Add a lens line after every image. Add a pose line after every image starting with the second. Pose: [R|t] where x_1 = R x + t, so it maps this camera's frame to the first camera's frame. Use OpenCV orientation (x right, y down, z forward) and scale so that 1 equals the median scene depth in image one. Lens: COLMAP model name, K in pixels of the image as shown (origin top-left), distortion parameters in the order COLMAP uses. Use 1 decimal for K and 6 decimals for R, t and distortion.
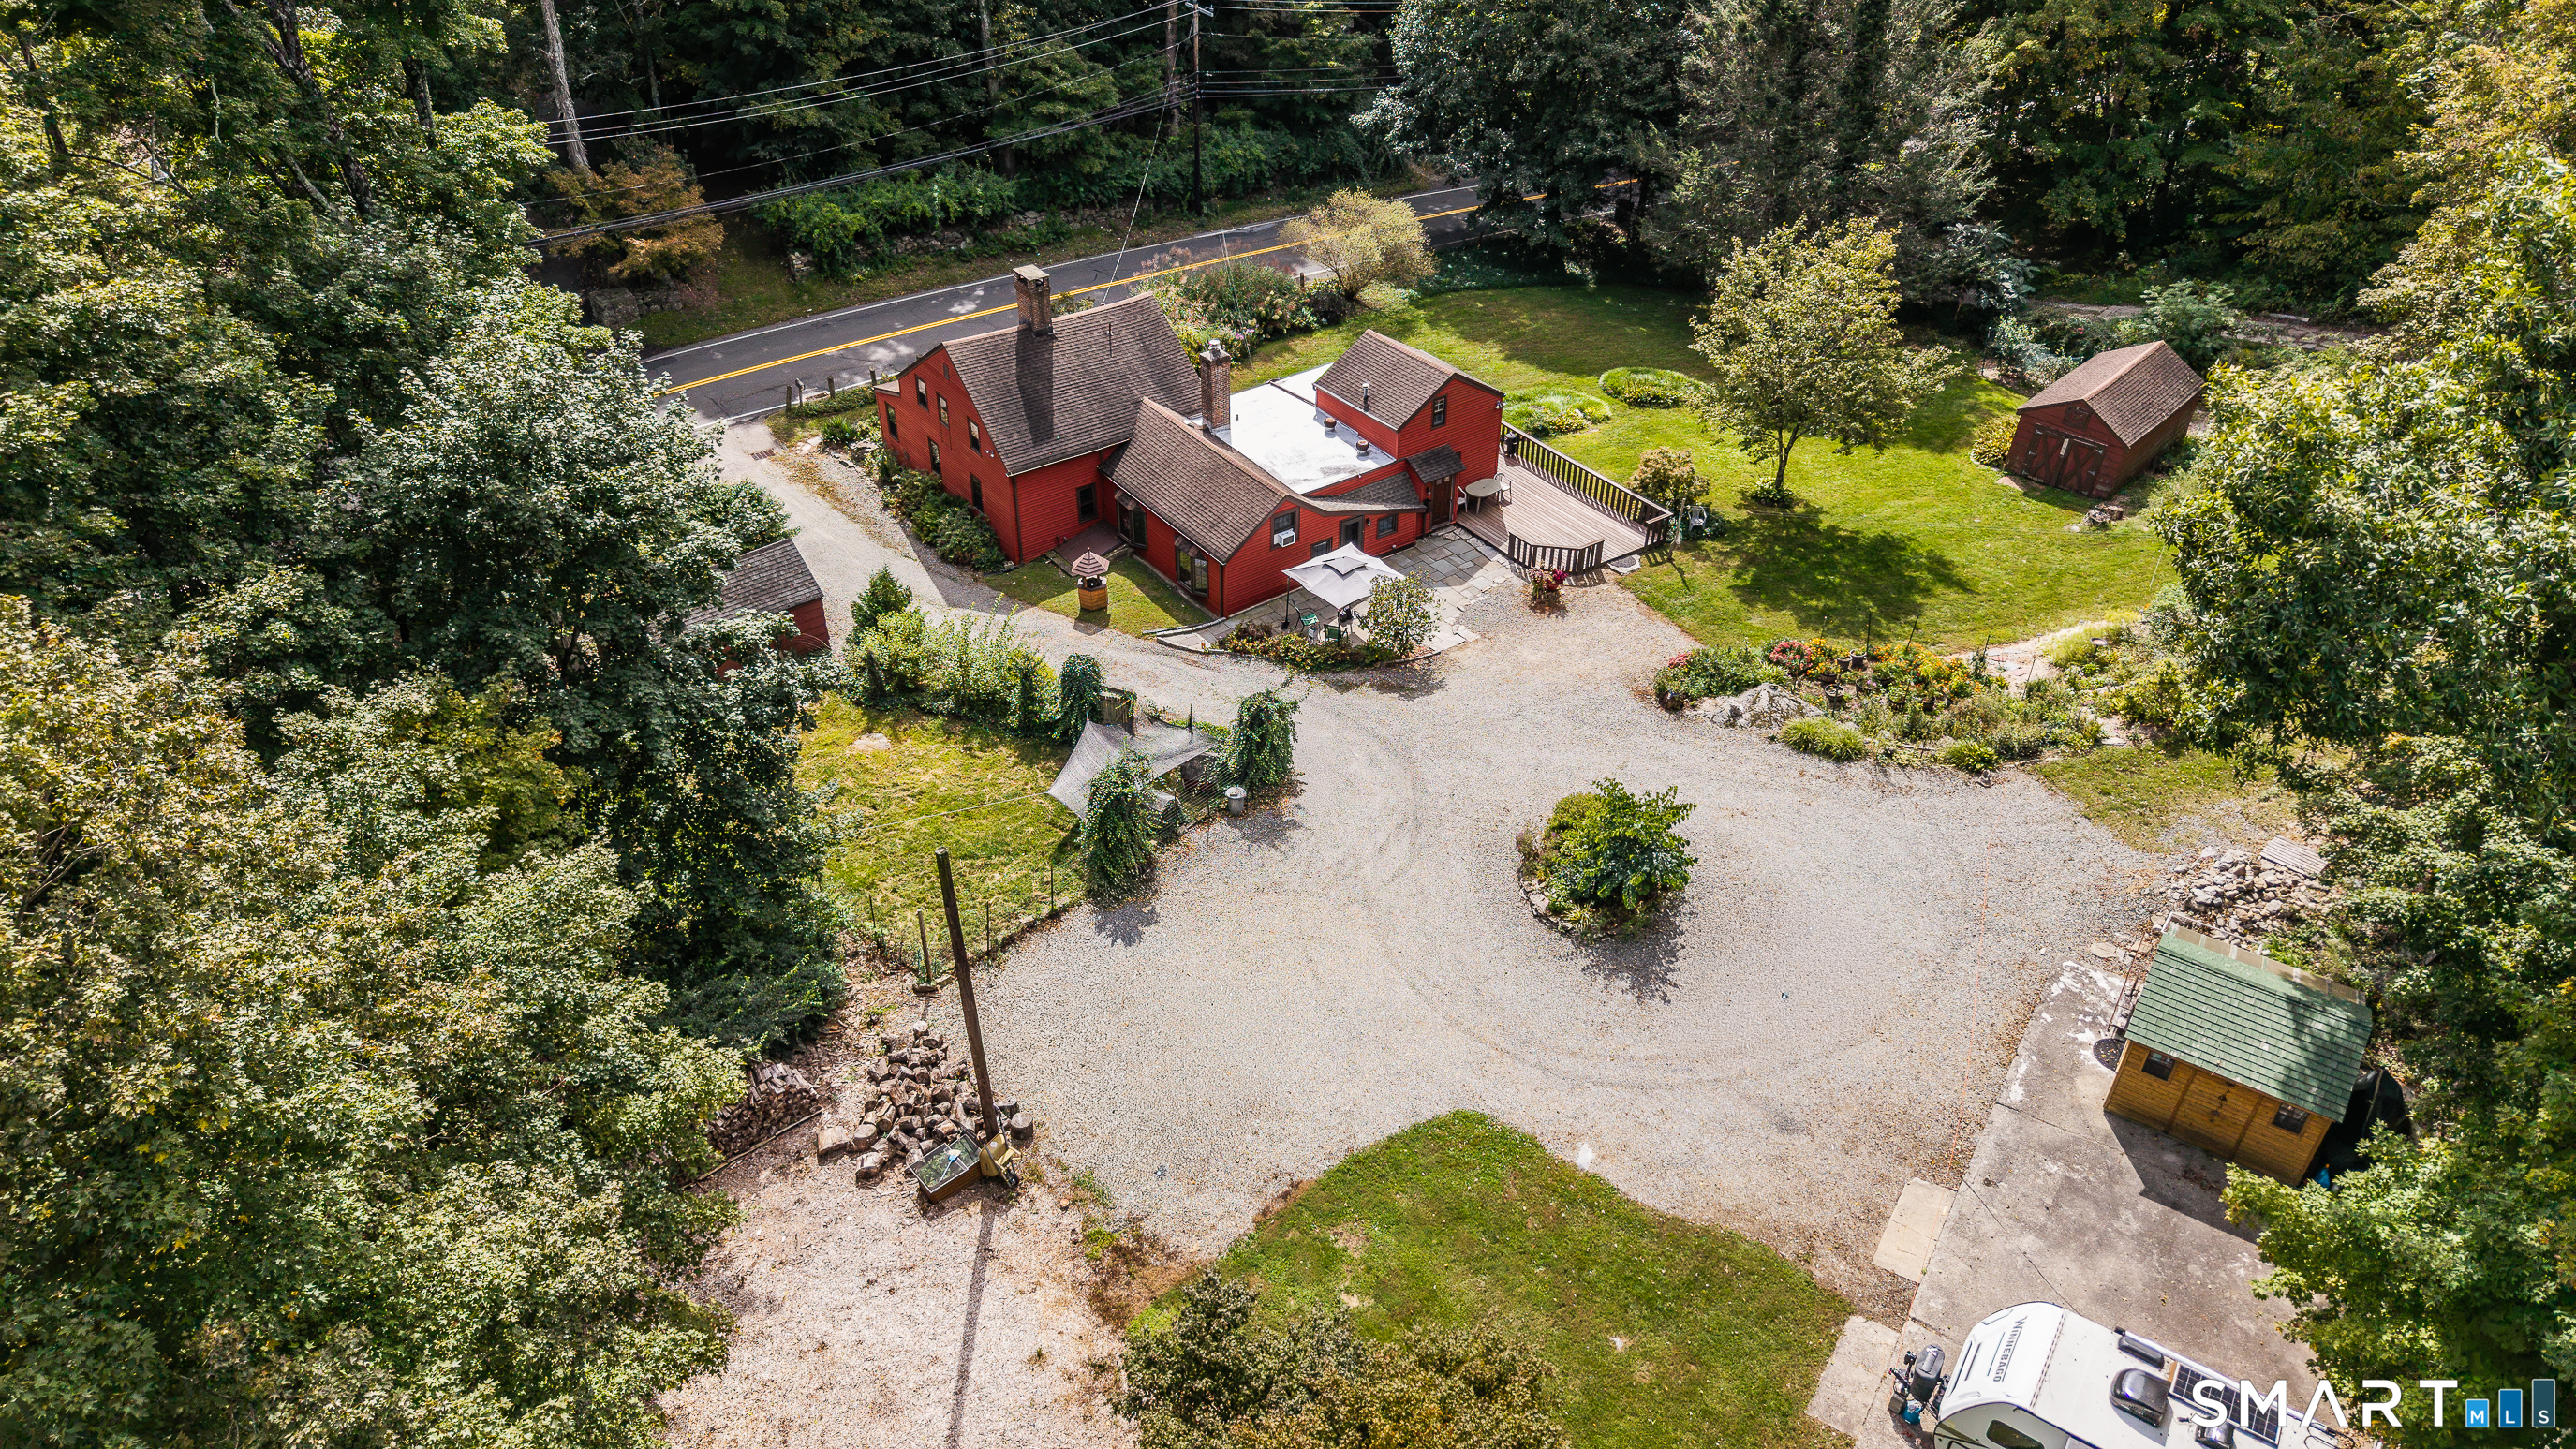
lens RADIAL K [[1740.6, 0, 1288.0], [0, 1740.6, 724.5], [0, 0, 1]] dist [0.000975, -0.000316]
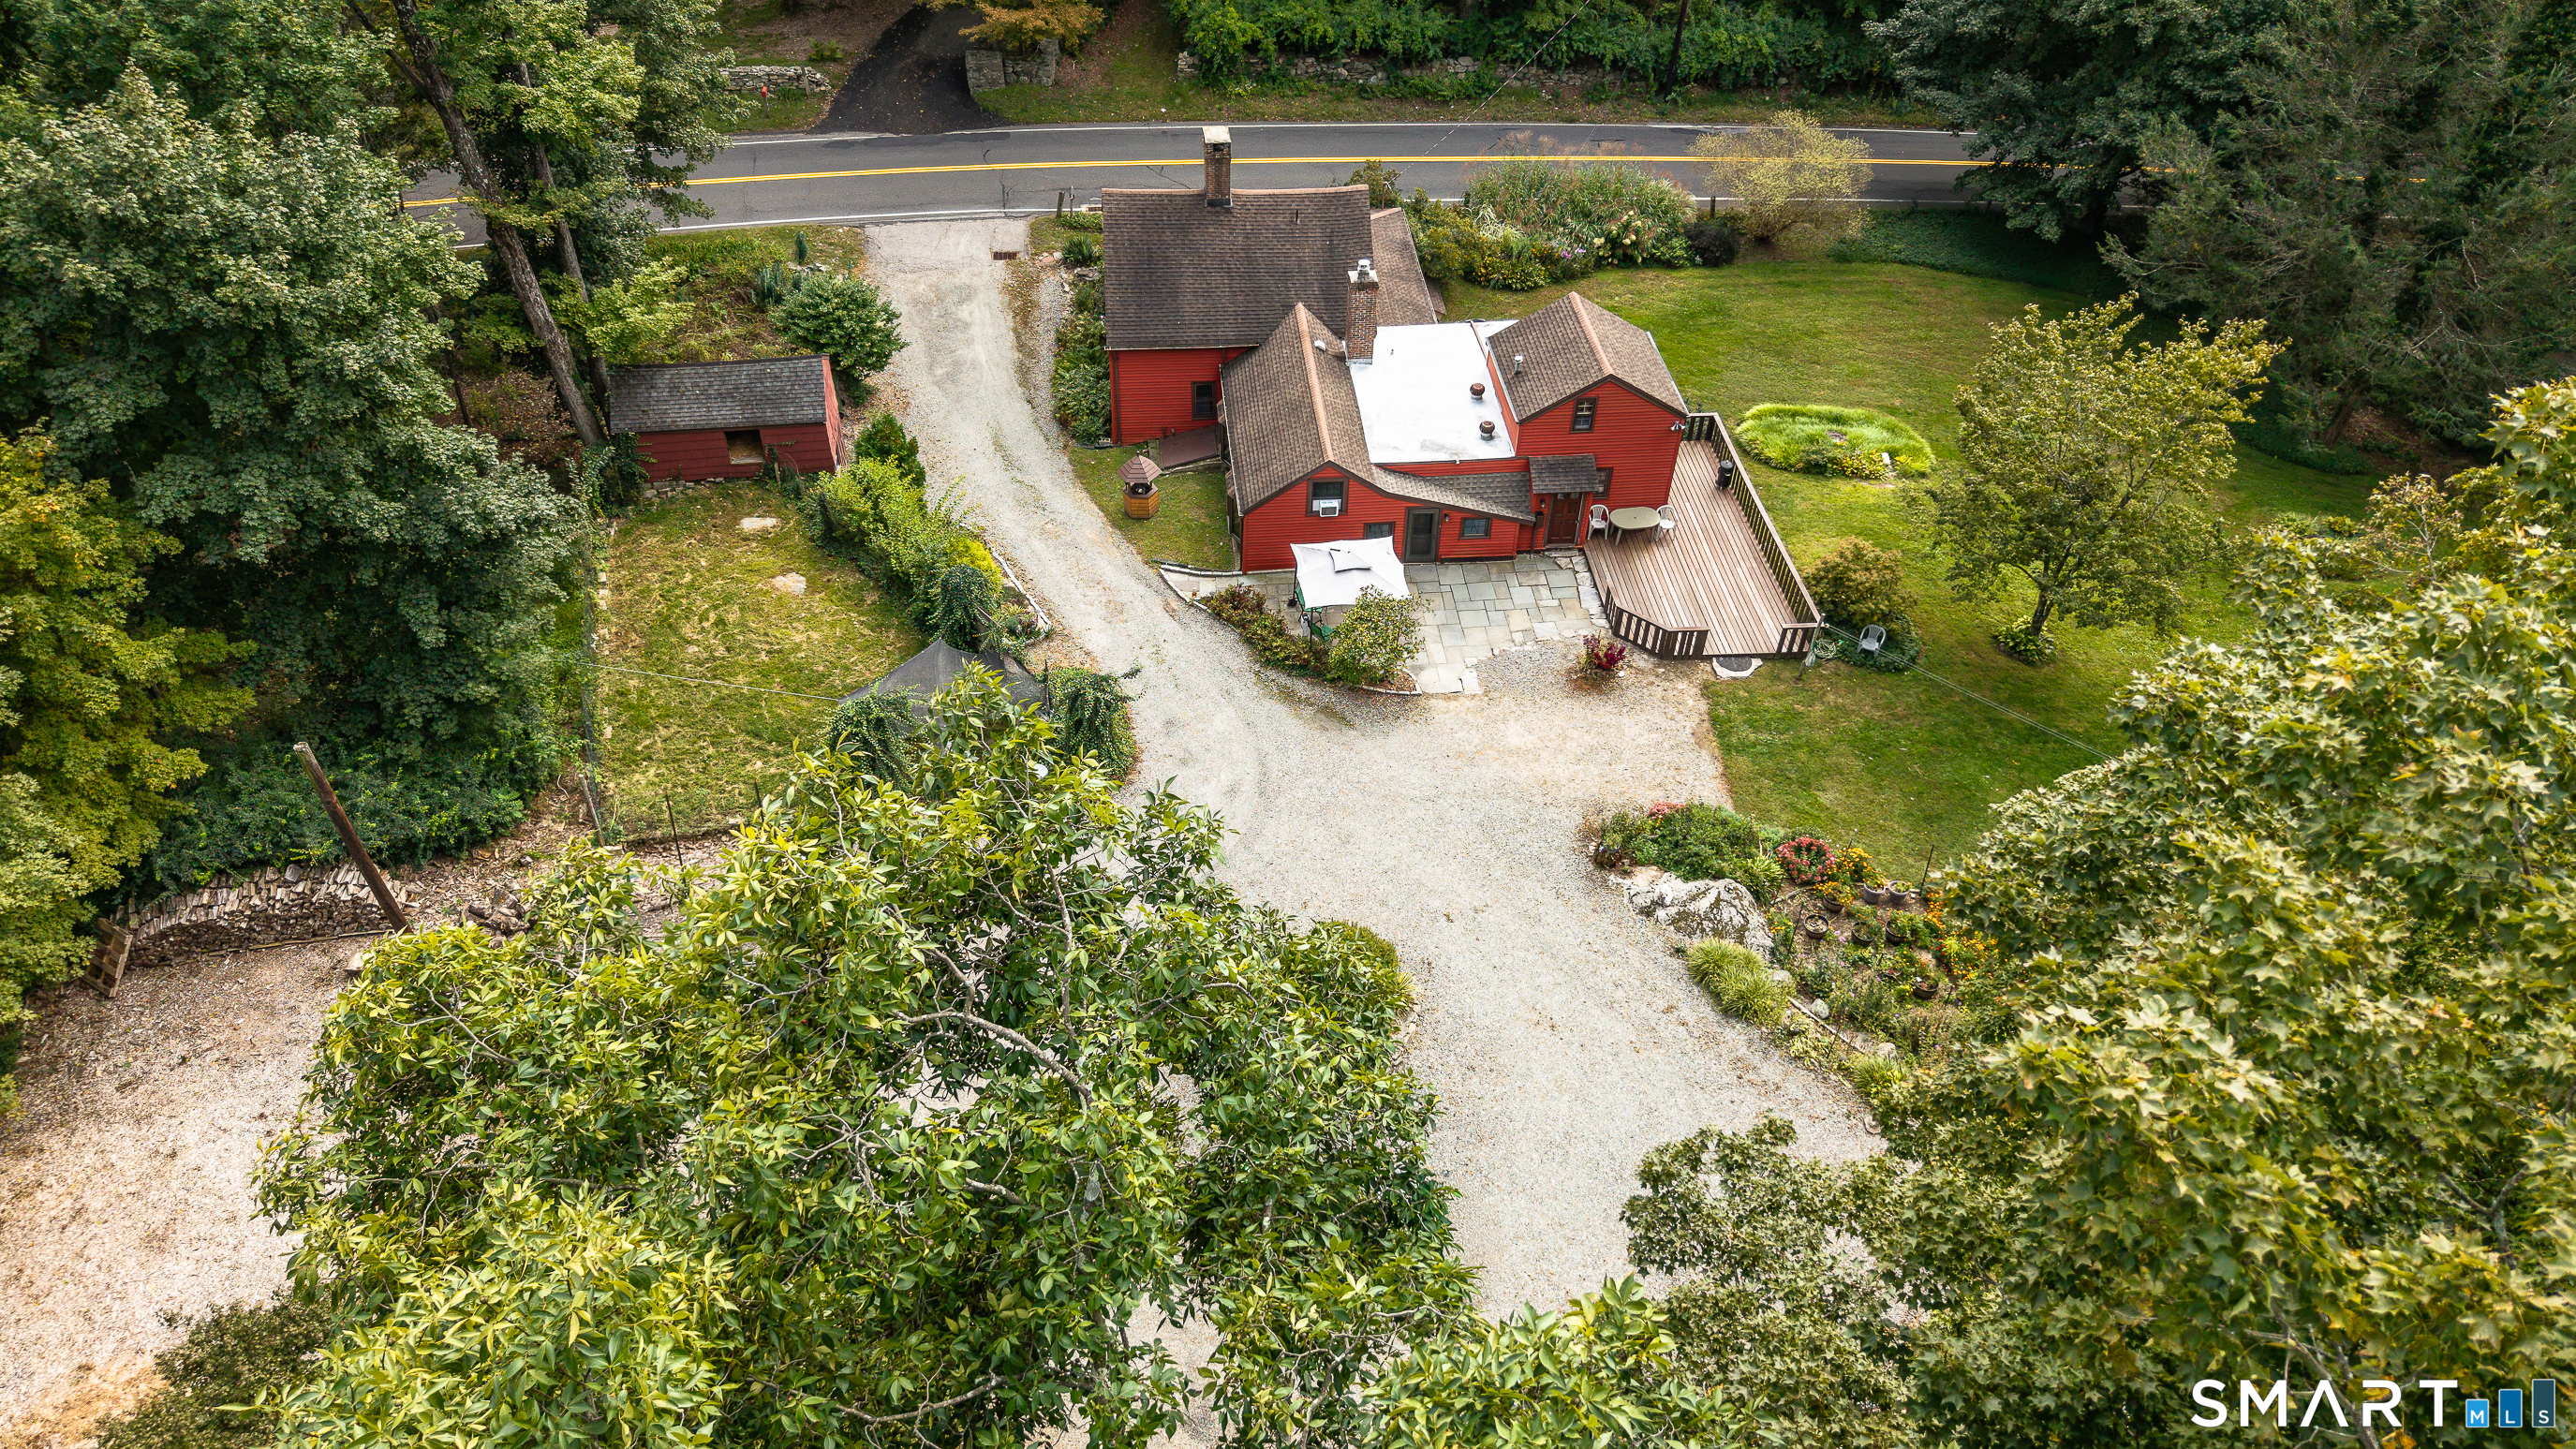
lens RADIAL K [[1740.6, 0, 1288.0], [0, 1740.6, 724.5], [0, 0, 1]] dist [0.000975, -0.000316]
pose [[0.859458, 0.349343, -0.373218, 0.319907], [-0.306428, 0.936431, 0.170875, -0.138403], [0.409187, -0.032495, 0.911872, 0.189273]]
